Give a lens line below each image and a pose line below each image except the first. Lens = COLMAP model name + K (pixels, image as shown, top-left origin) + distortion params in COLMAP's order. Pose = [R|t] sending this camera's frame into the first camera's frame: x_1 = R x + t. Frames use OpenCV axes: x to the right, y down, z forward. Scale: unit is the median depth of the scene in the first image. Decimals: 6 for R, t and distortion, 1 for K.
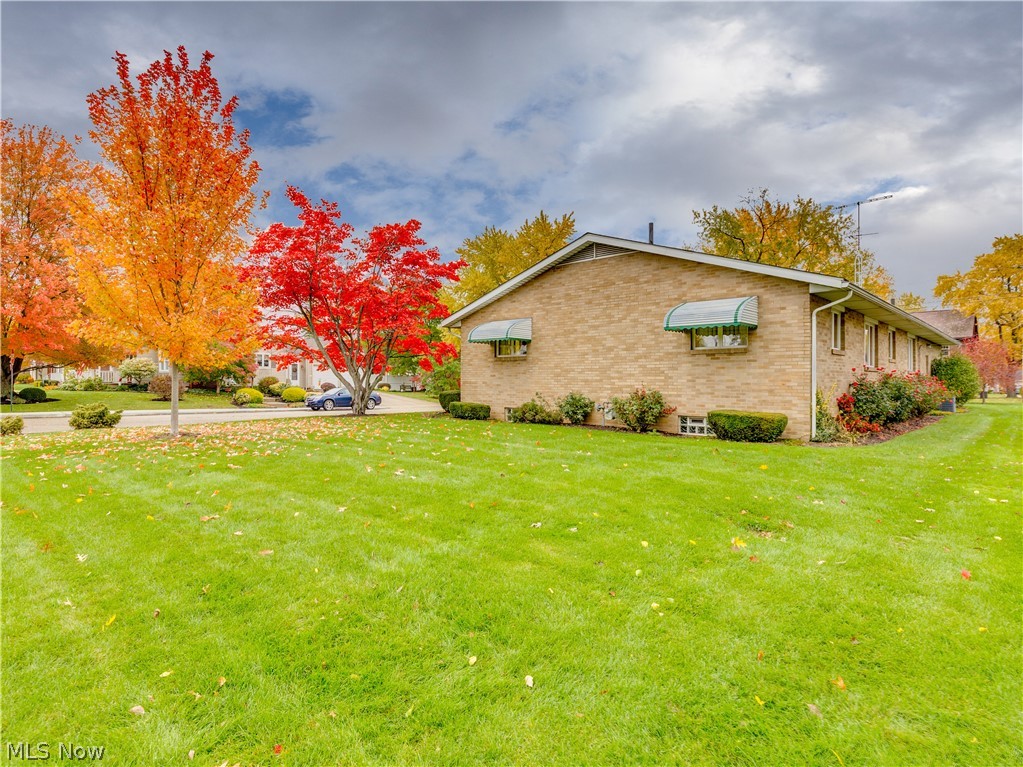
lens RADIAL K [[518.3, 0, 511.8], [0, 518.3, 381.3], [0, 0, 1]] dist [-0.000764, -0.000012]
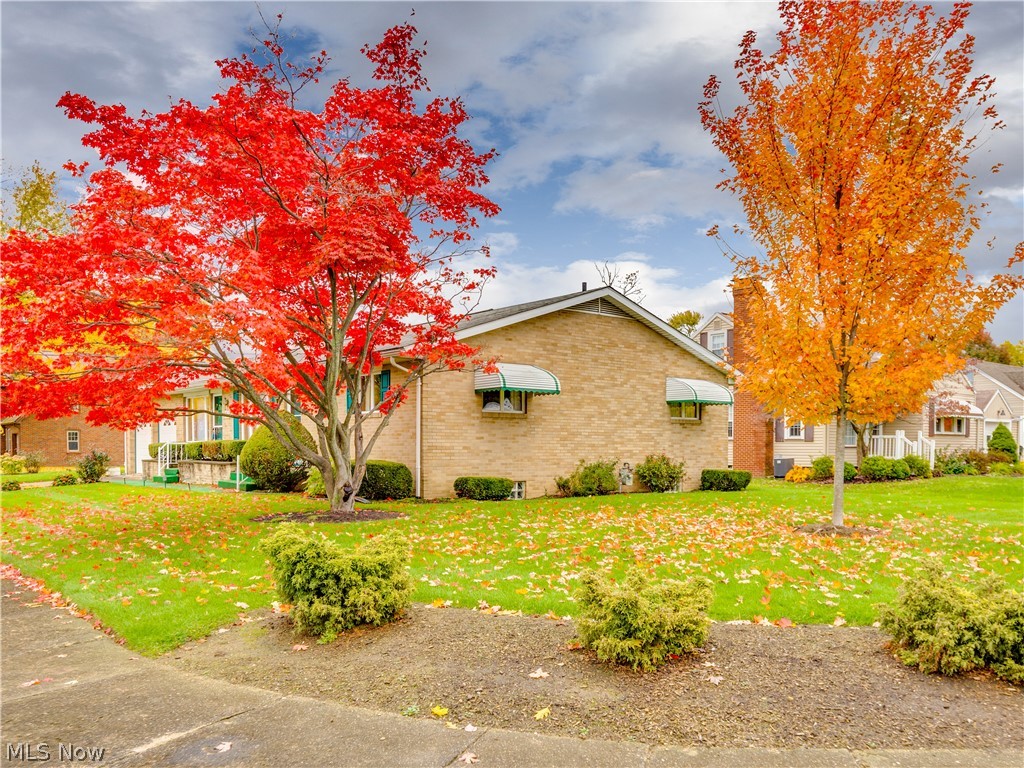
lens RADIAL K [[695.0, 0, 513.1], [0, 695.0, 385.7], [0, 0, 1]] dist [0.003226, 0.000254]
pose [[0.270274, 0.040819, 0.961918, -1.107247], [-0.043721, 0.998591, -0.030091, -0.065467], [-0.961790, -0.033923, 0.271678, 0.829138]]
